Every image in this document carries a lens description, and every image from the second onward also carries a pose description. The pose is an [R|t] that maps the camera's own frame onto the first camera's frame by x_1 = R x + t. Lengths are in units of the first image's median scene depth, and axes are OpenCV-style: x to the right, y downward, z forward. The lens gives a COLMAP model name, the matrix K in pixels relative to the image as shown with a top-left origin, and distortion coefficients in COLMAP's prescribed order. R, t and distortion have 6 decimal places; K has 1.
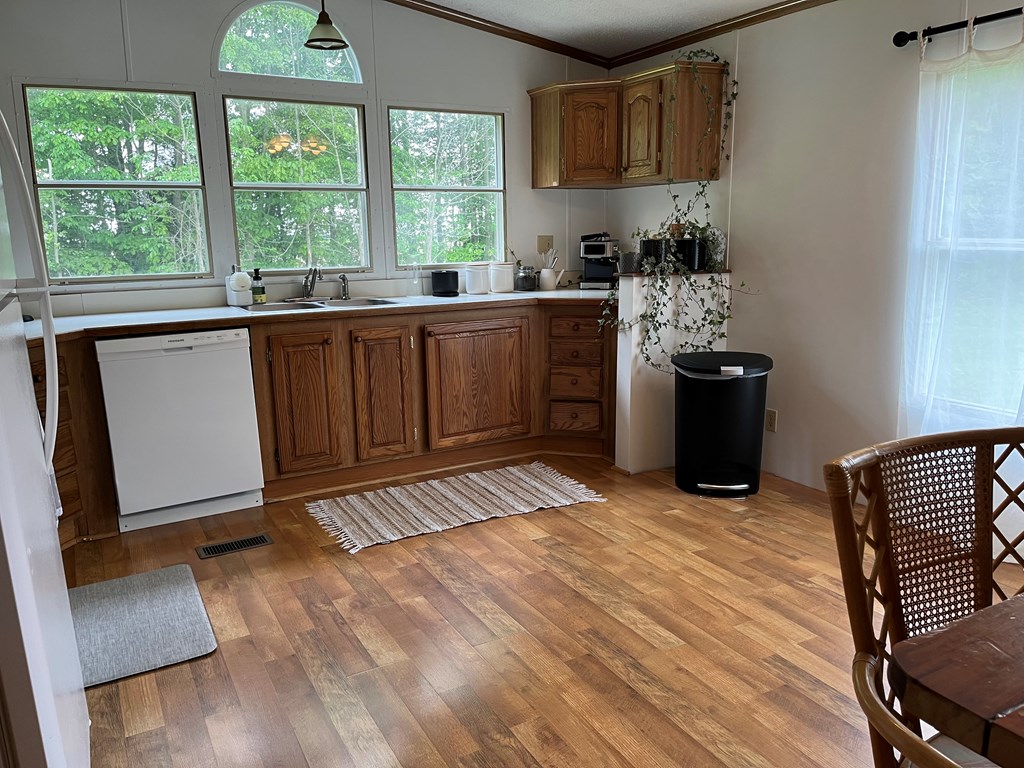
lens RADIAL K [[771.1, 0, 516.4], [0, 771.1, 386.5], [0, 0, 1]] dist [0.065138, -0.072137]
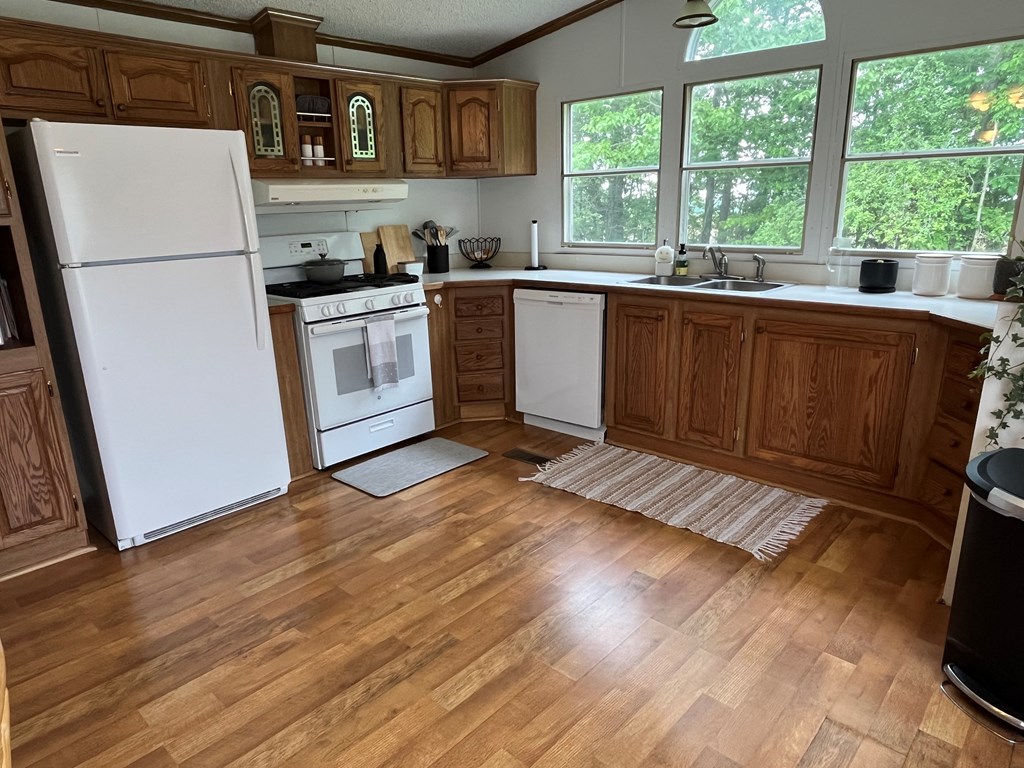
lens RADIAL K [[668.1, 0, 513.7], [0, 668.1, 384.0], [0, 0, 1]] dist [-0.000363, -0.001740]
pose [[0.312430, 0.259640, -0.913770, 0.515918], [-0.173513, 0.961338, 0.213829, -0.123627], [0.933960, 0.091744, 0.345401, 0.476569]]
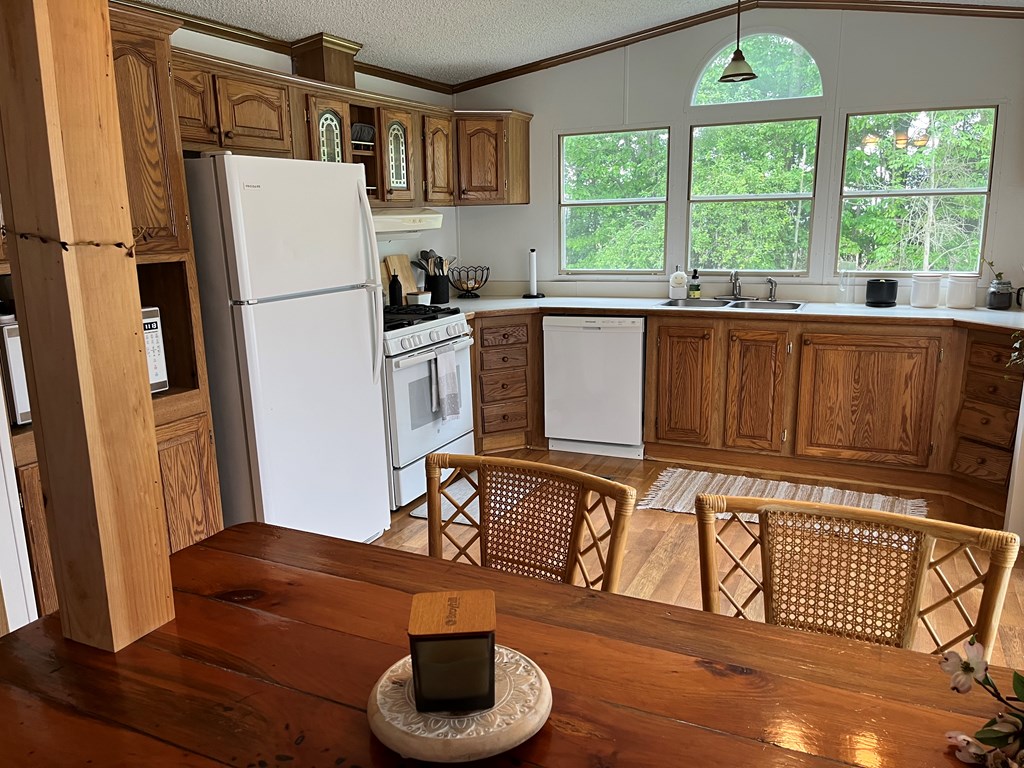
lens RADIAL K [[771.1, 0, 516.4], [0, 771.1, 386.5], [0, 0, 1]] dist [0.065138, -0.072137]
pose [[0.580512, 0.179710, -0.794173, 0.492489], [-0.153633, 0.981996, 0.109911, -0.064548], [0.799627, 0.058206, 0.597669, 0.080185]]
